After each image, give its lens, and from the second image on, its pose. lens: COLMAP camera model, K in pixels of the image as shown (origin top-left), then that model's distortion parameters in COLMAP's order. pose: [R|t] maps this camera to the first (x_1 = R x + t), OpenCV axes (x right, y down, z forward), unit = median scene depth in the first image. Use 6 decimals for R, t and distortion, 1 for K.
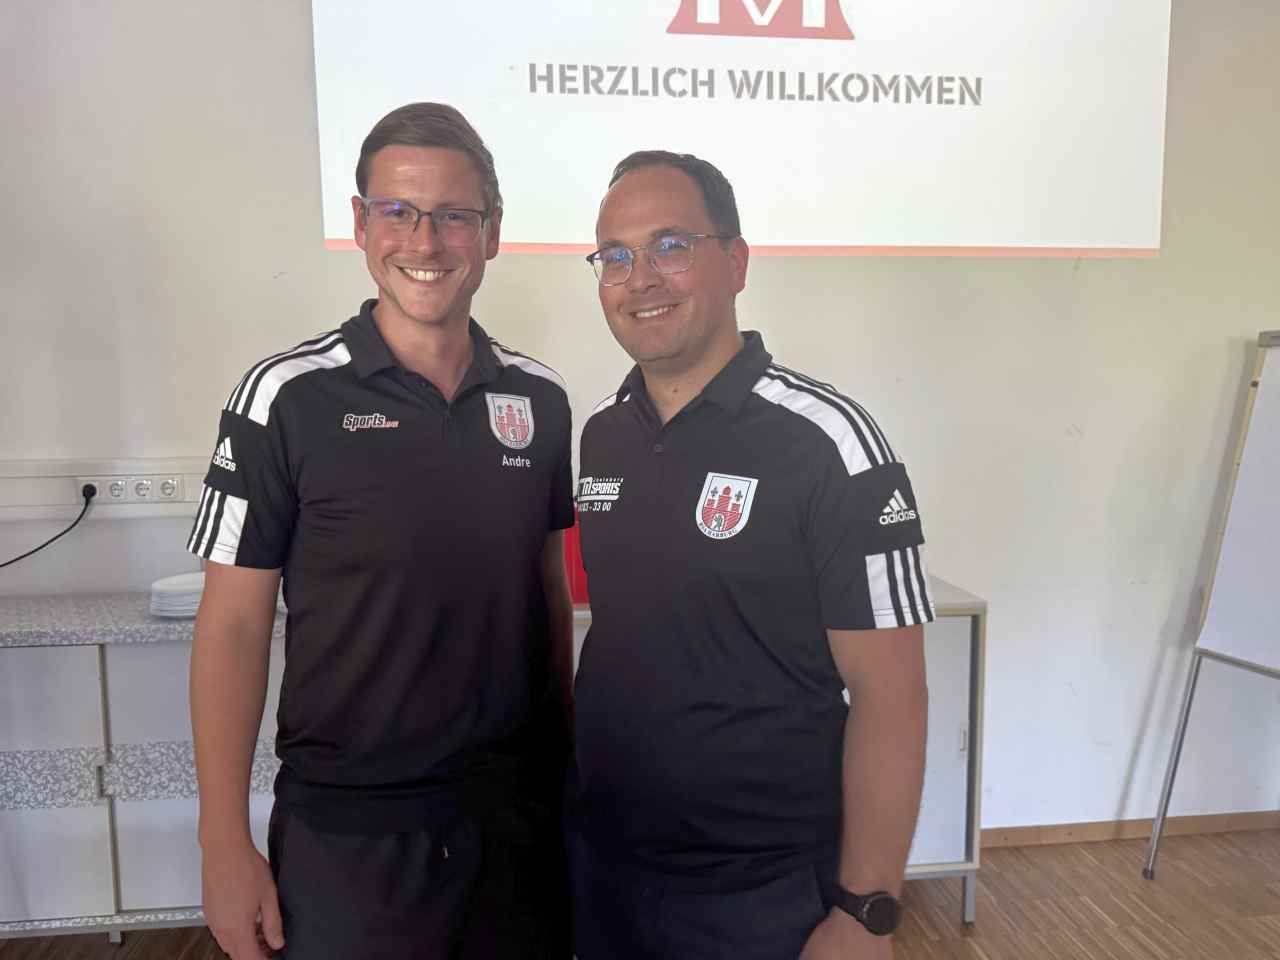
lens RADIAL K [[896.8, 0, 640.0], [0, 896.8, 480.0], [0, 0, 1]] dist [0.002536, -0.040824]
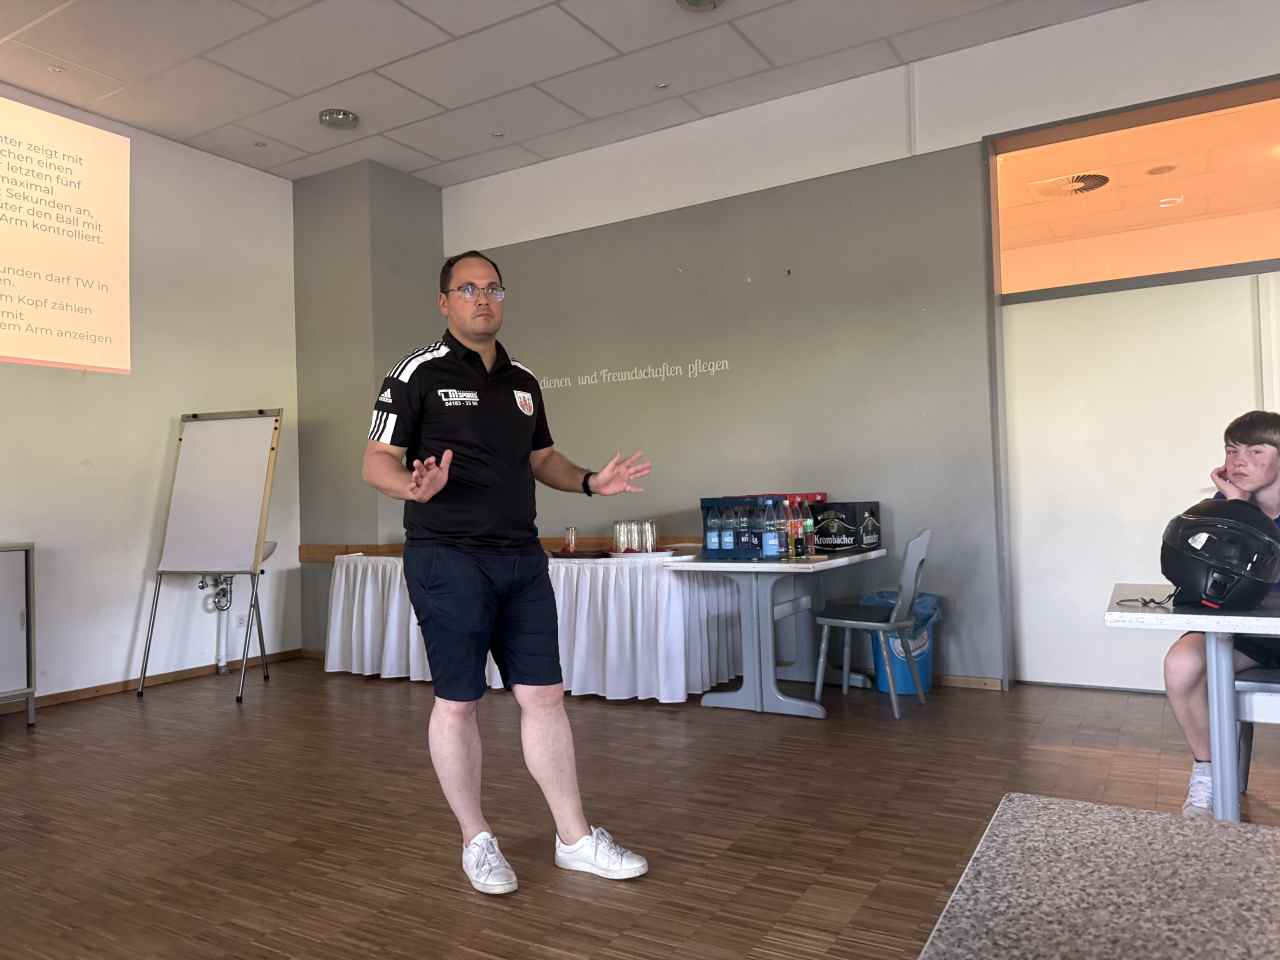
lens RADIAL K [[911.7, 0, 642.3], [0, 911.7, 479.6], [0, 0, 1]] dist [0.040220, -0.051064]
pose [[0.596834, 0.010579, 0.802295, -0.367056], [0.099788, 0.991171, -0.087303, 0.272604], [-0.796136, 0.132165, 0.590509, -1.076211]]
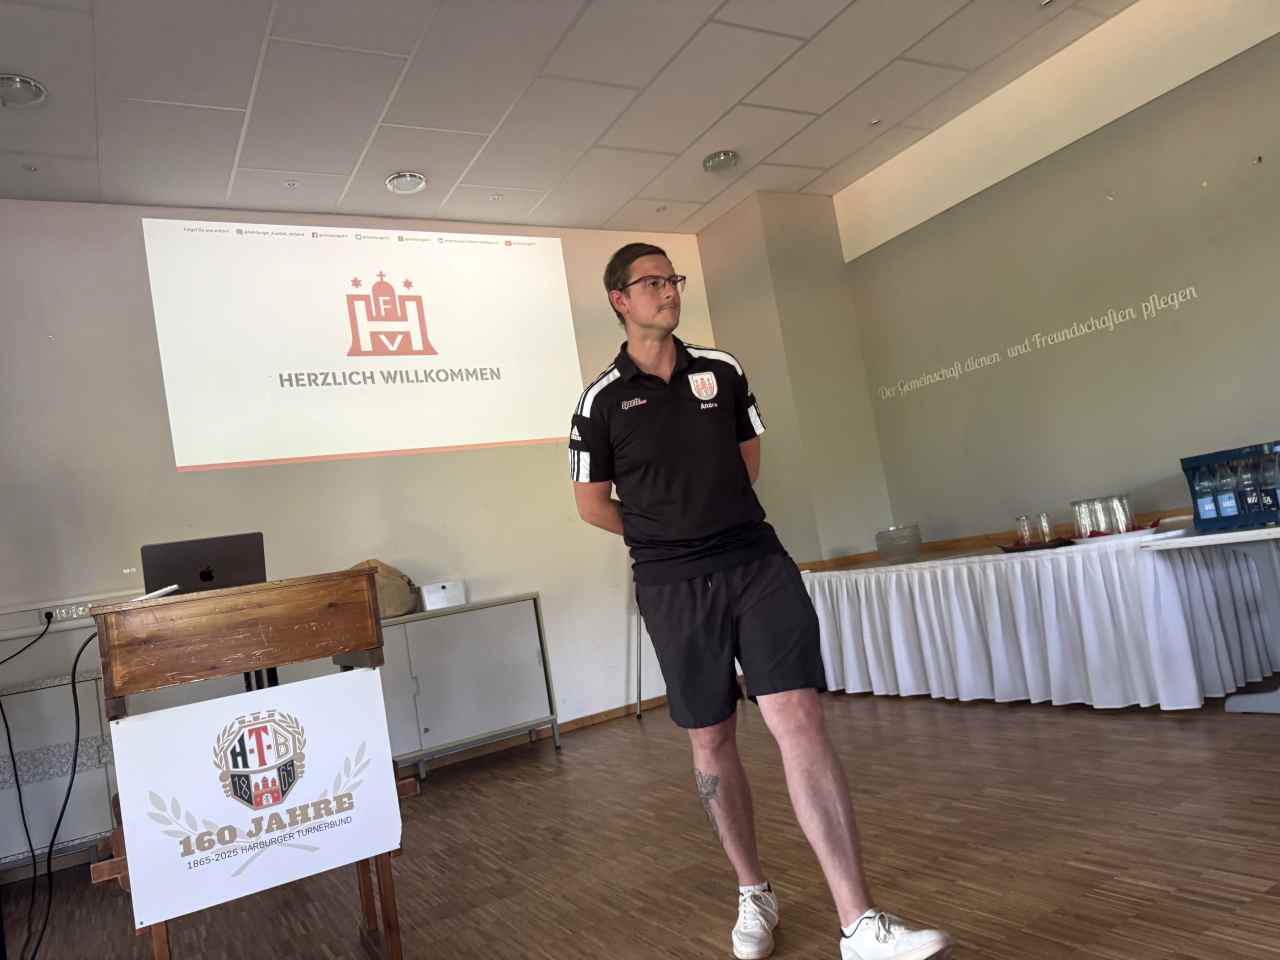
lens RADIAL K [[907.6, 0, 645.3], [0, 907.6, 488.3], [0, 0, 1]] dist [0.043711, -0.054770]
pose [[0.901170, -0.108486, 0.419671, -0.266976], [0.195584, 0.965783, -0.170324, 0.291292], [-0.386834, 0.235572, 0.891552, -1.076890]]
